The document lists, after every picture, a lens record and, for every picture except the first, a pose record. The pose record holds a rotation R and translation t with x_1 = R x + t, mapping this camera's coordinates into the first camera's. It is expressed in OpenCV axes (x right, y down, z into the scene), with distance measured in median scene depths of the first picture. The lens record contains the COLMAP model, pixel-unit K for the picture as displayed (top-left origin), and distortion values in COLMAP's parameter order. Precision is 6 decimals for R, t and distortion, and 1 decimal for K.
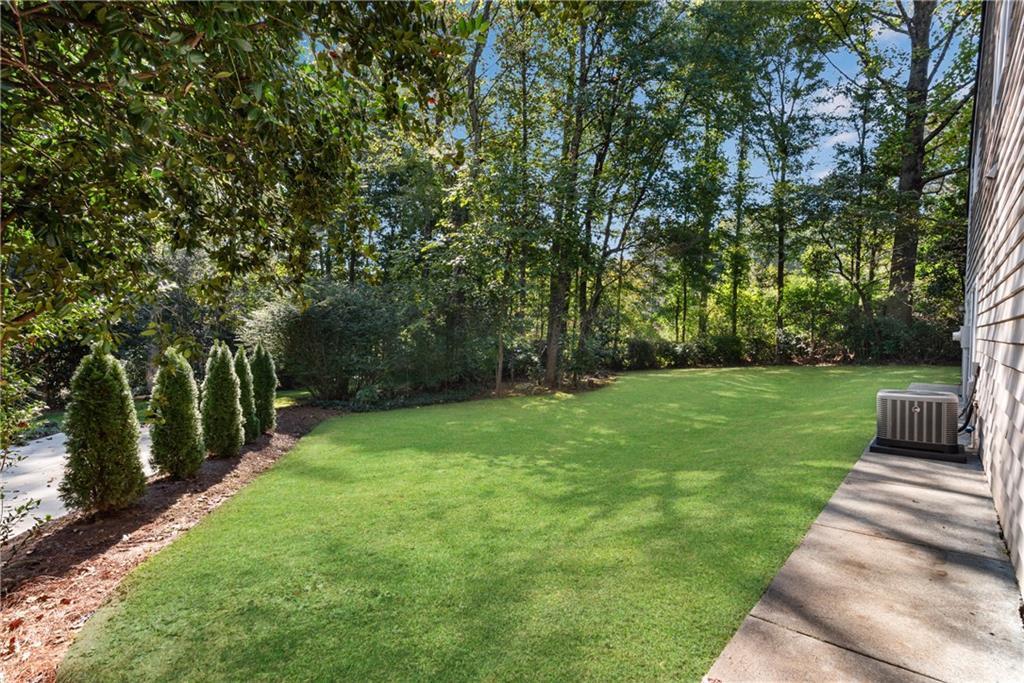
lens RADIAL K [[512.8, 0, 512.0], [0, 512.8, 341.5], [0, 0, 1]] dist [0.000329, -0.000016]
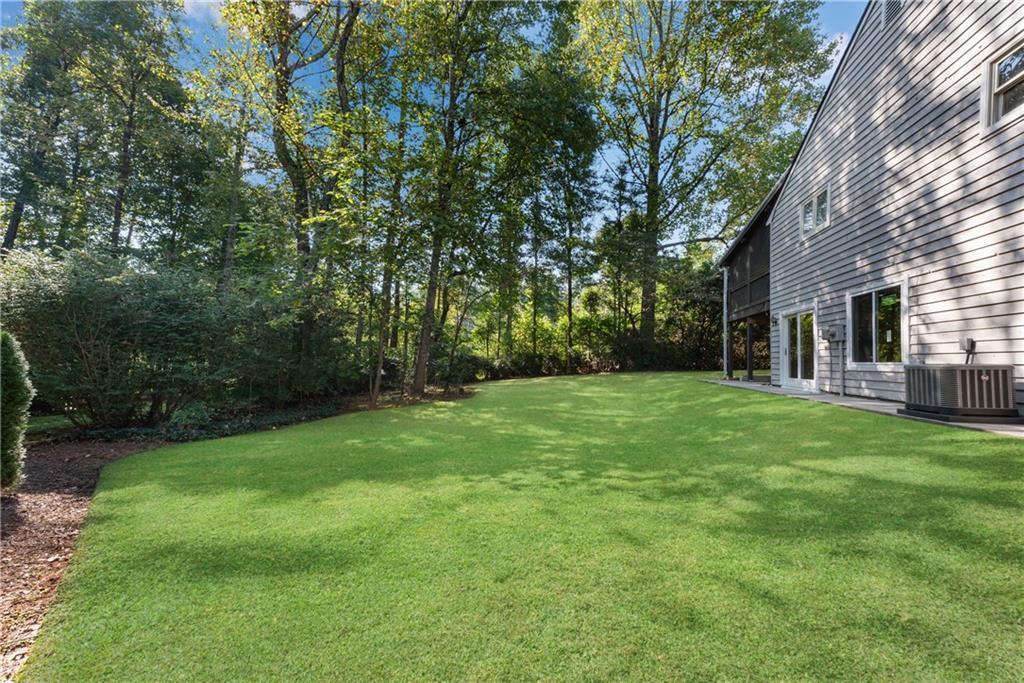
lens RADIAL K [[400.9, 0, 512.0], [0, 400.9, 341.5], [0, 0, 1]] dist [0.016182, 0.000019]
pose [[0.864307, 0.027780, 0.502198, -0.129466], [0.006574, 0.997764, -0.066506, 0.029077], [-0.502922, 0.060783, 0.862192, 0.204229]]
